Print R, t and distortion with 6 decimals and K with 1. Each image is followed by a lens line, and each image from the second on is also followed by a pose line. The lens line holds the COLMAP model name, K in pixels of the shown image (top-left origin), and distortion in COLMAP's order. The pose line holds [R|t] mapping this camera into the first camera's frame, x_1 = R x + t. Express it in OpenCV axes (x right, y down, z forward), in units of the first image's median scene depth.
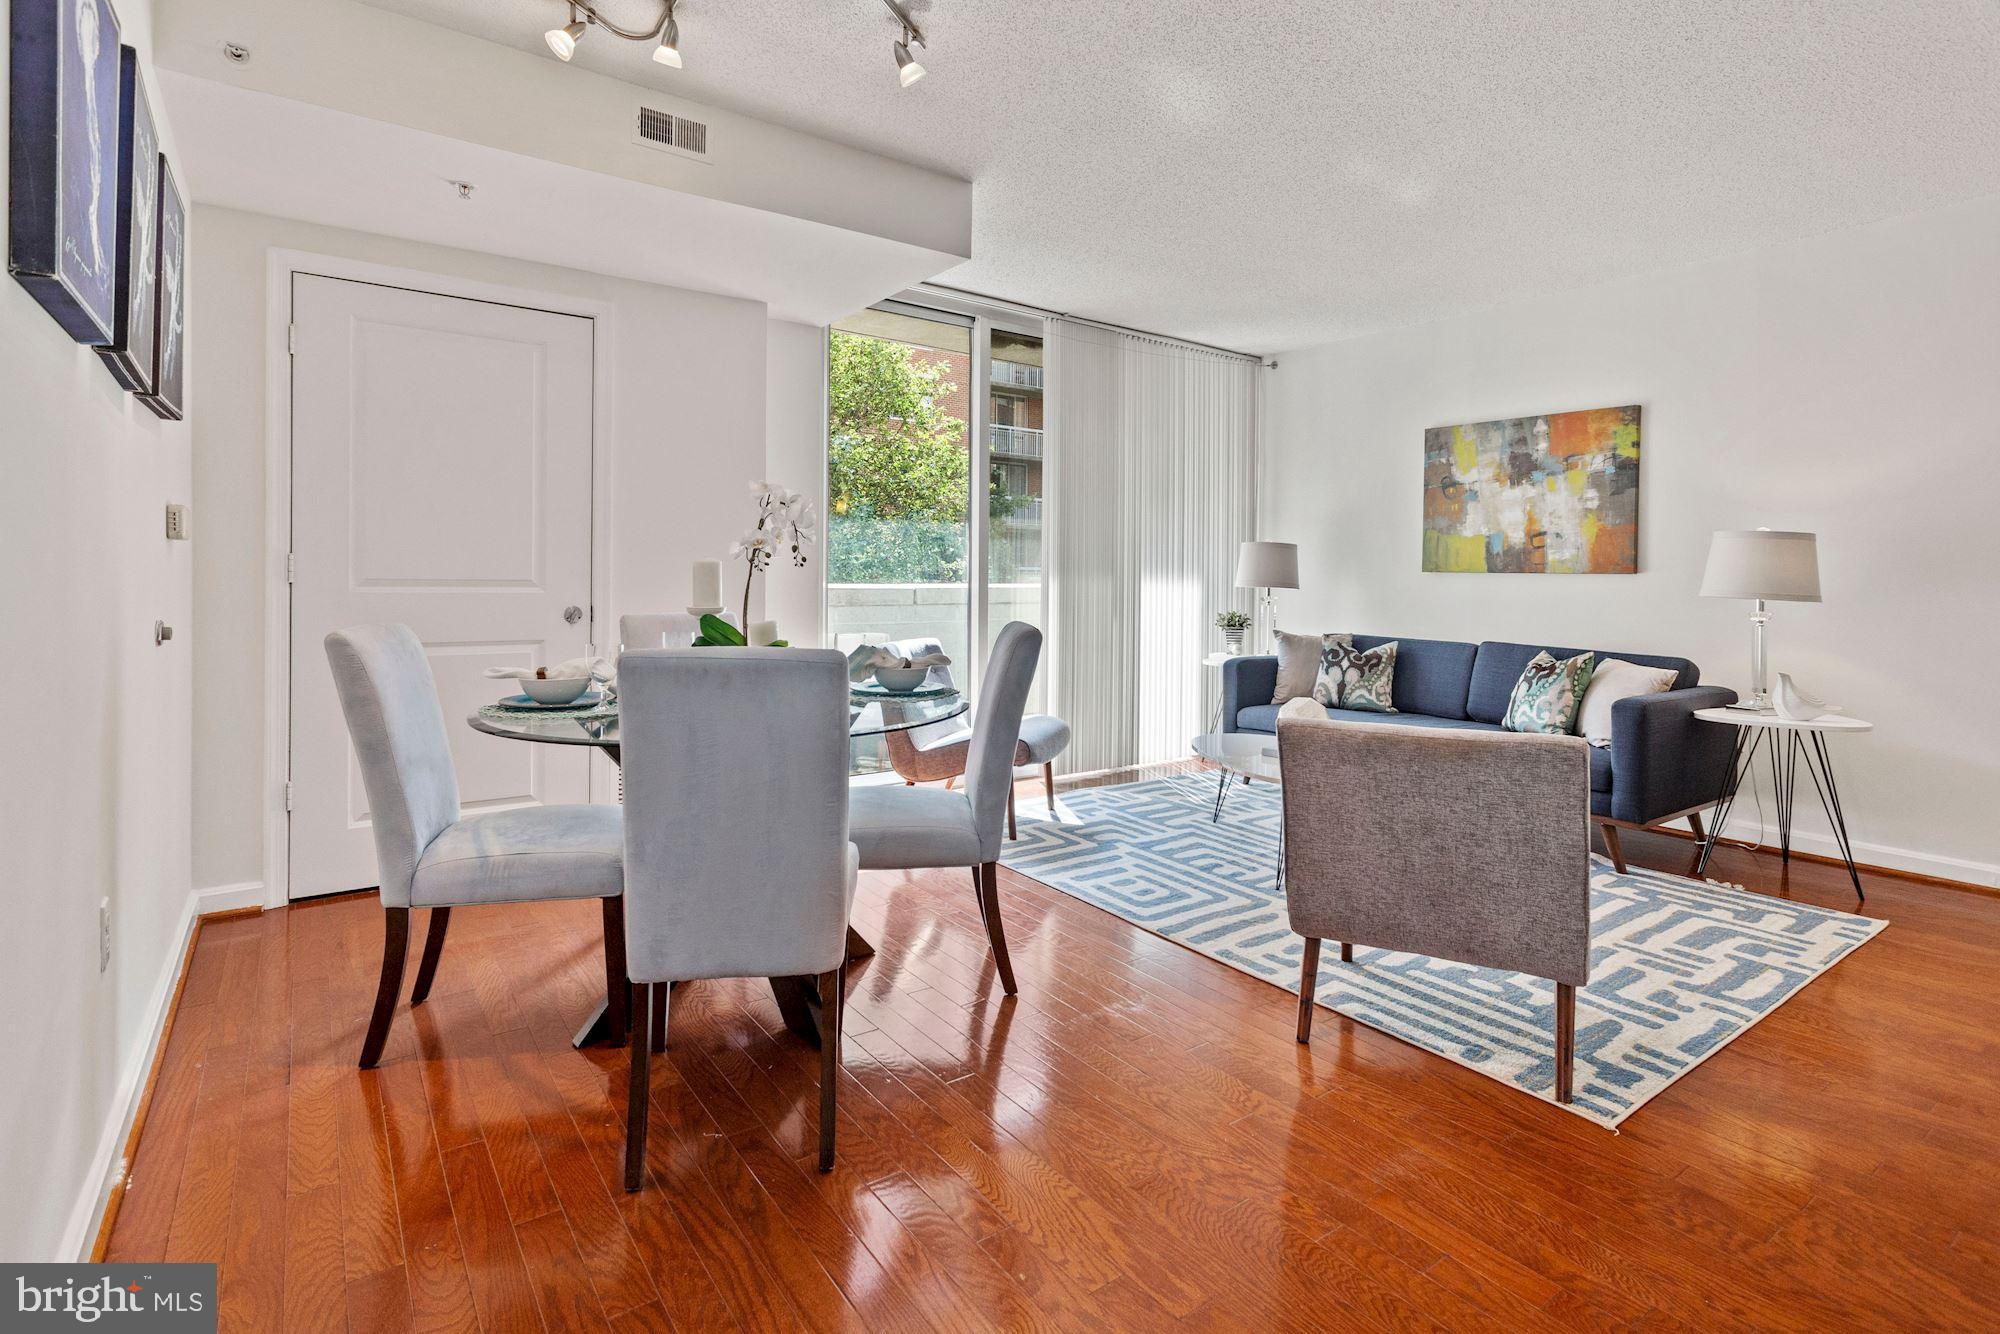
lens RADIAL K [[964.3, 0, 966.1], [0, 964.3, 576.4], [0, 0, 1]] dist [0.003551, -0.000580]
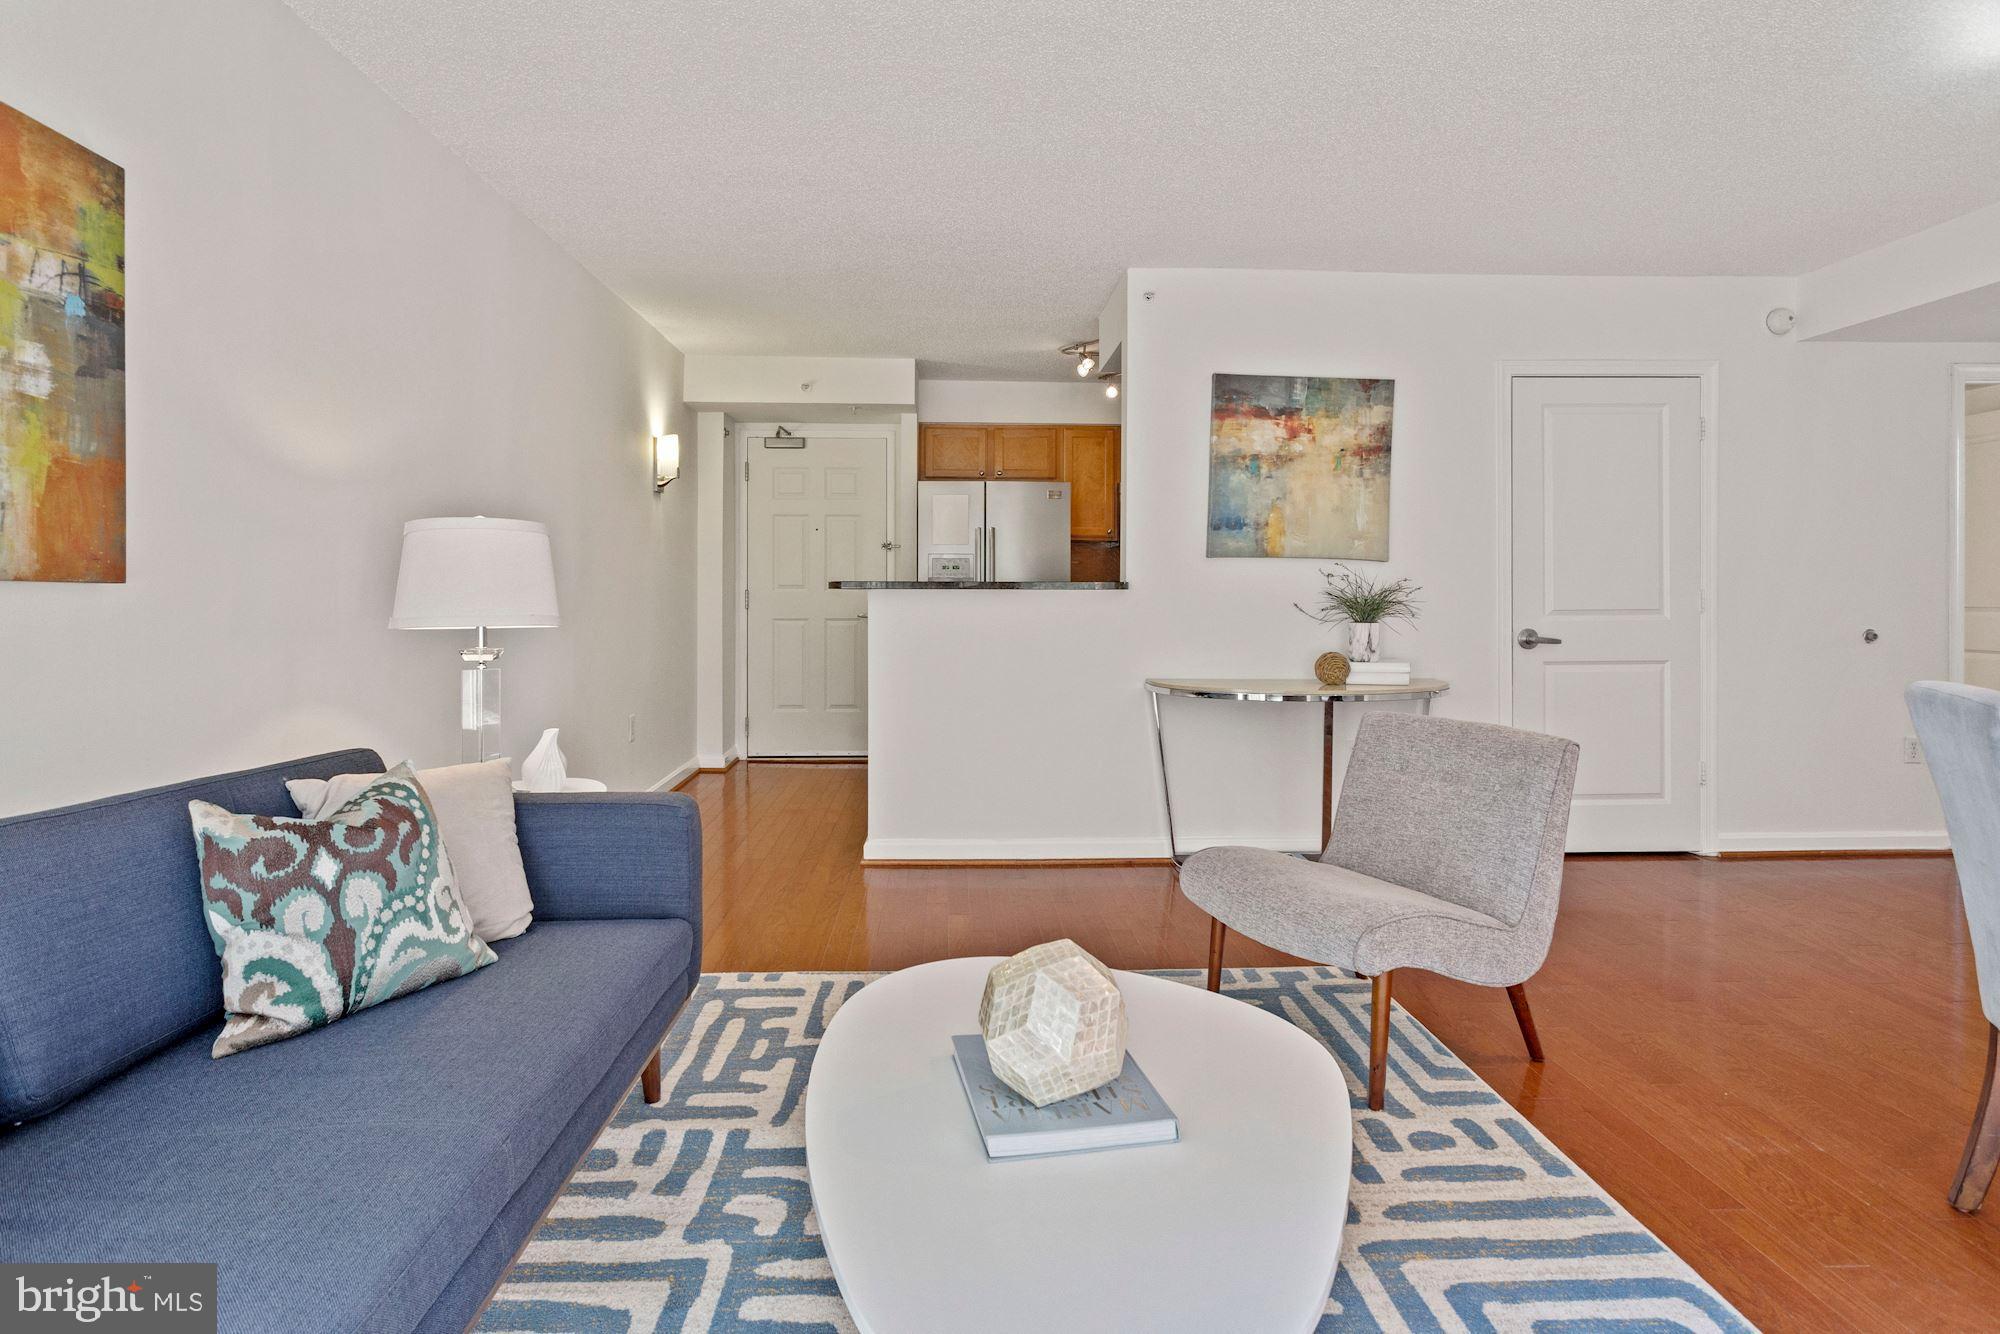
lens RADIAL K [[964.3, 0, 988.4], [0, 964.3, 597.6], [0, 0, 1]] dist [0.003551, -0.000580]
pose [[-0.848571, -0.020144, 0.528698, 0.154758], [-0.016141, 0.999795, 0.012186, -0.006601], [-0.528835, 0.001807, -0.848723, 1.079390]]
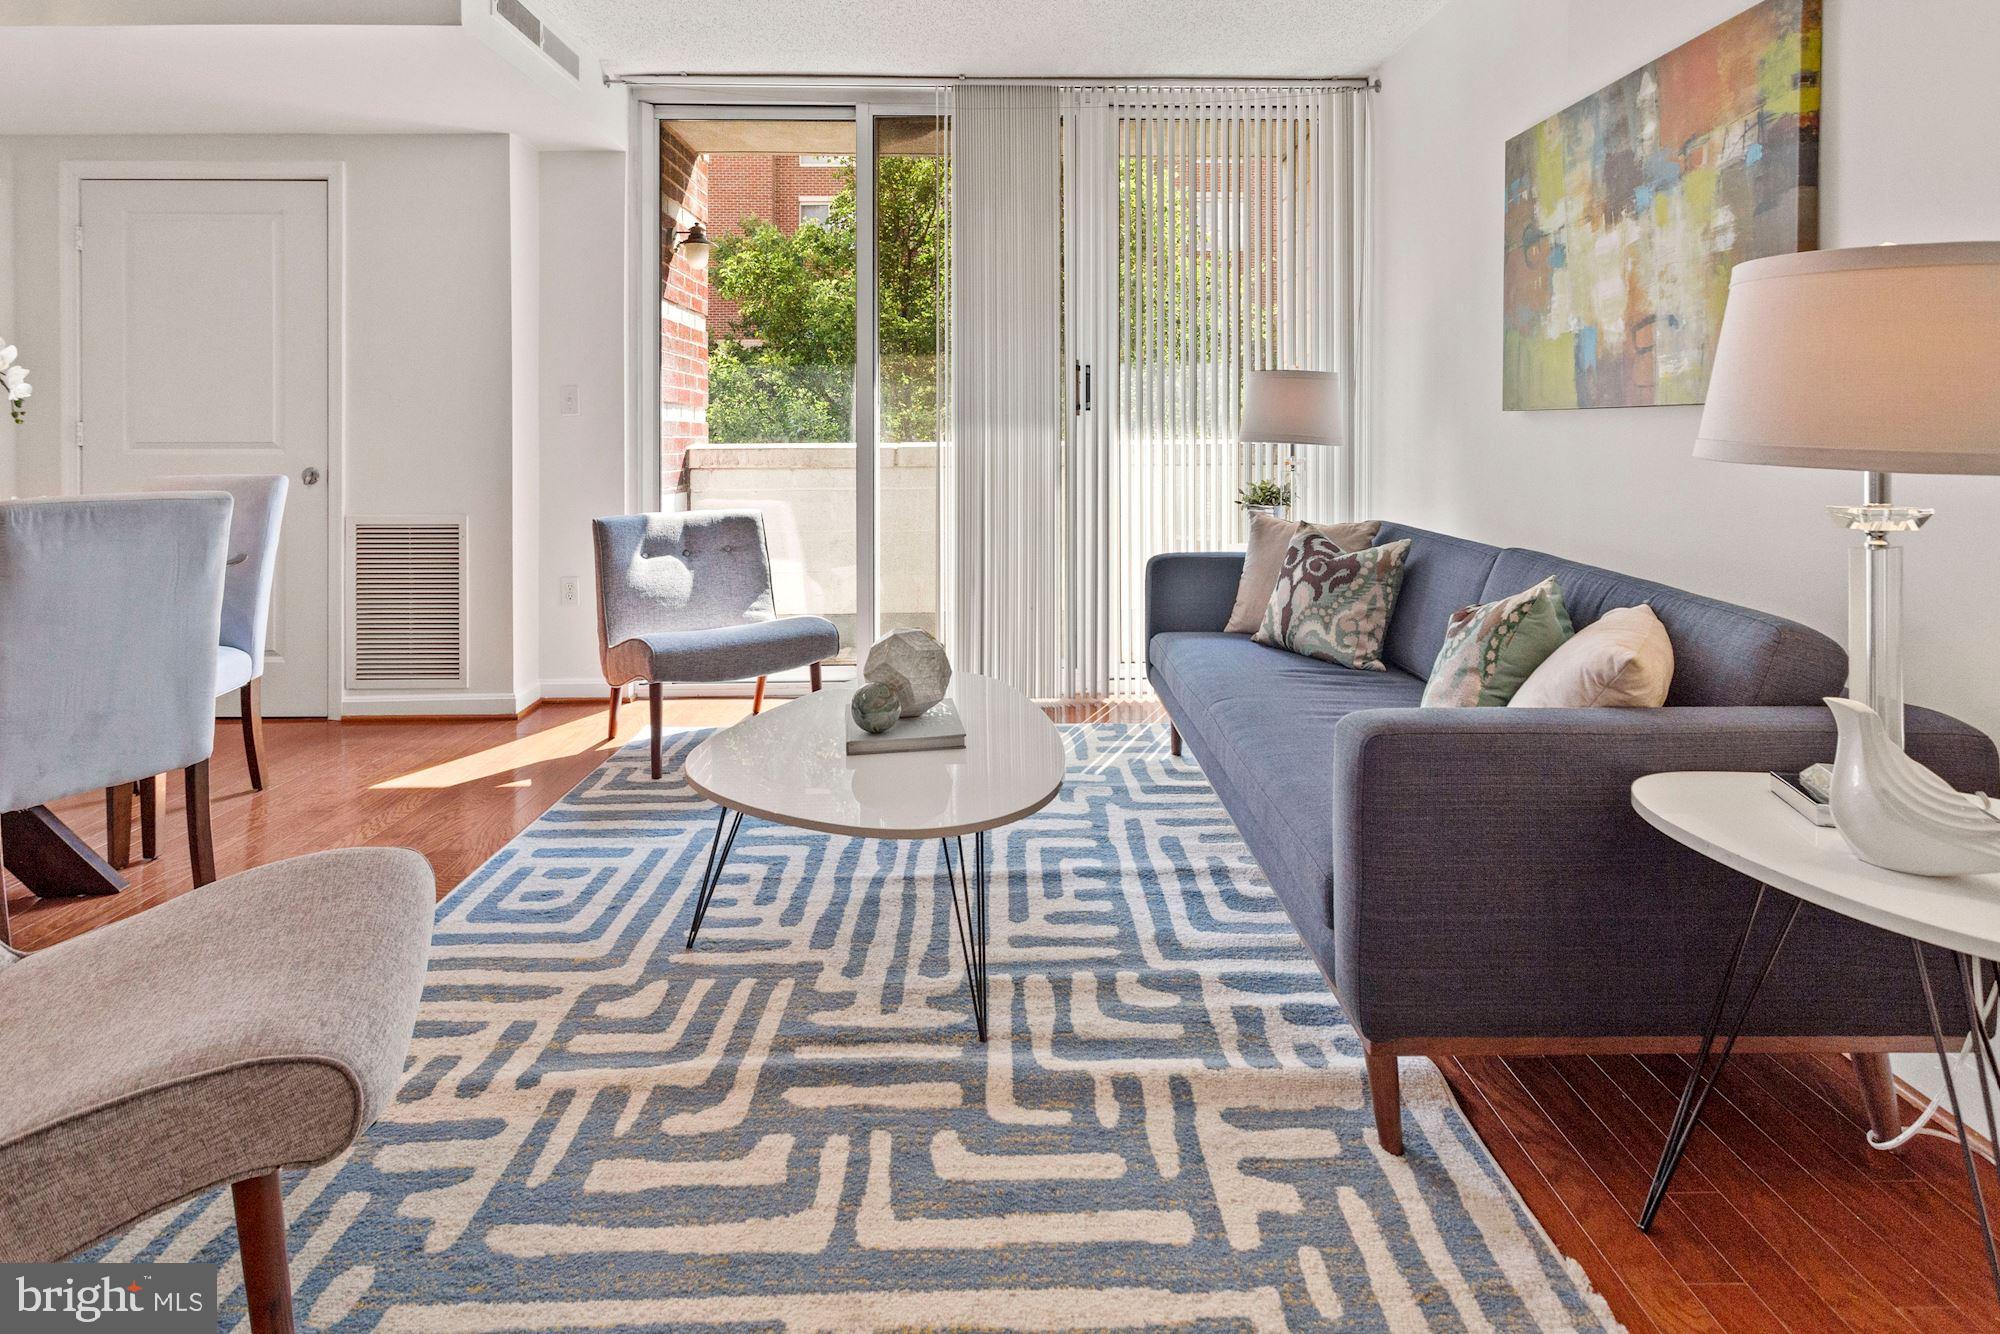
lens RADIAL K [[964.3, 0, 990.5], [0, 964.3, 438.9], [0, 0, 1]] dist [0.003551, -0.000580]
pose [[0.828821, -0.011339, -0.559399, 0.596466], [0.012683, 0.999918, -0.001476, 0.008946], [0.559371, -0.005872, 0.828897, 0.445558]]
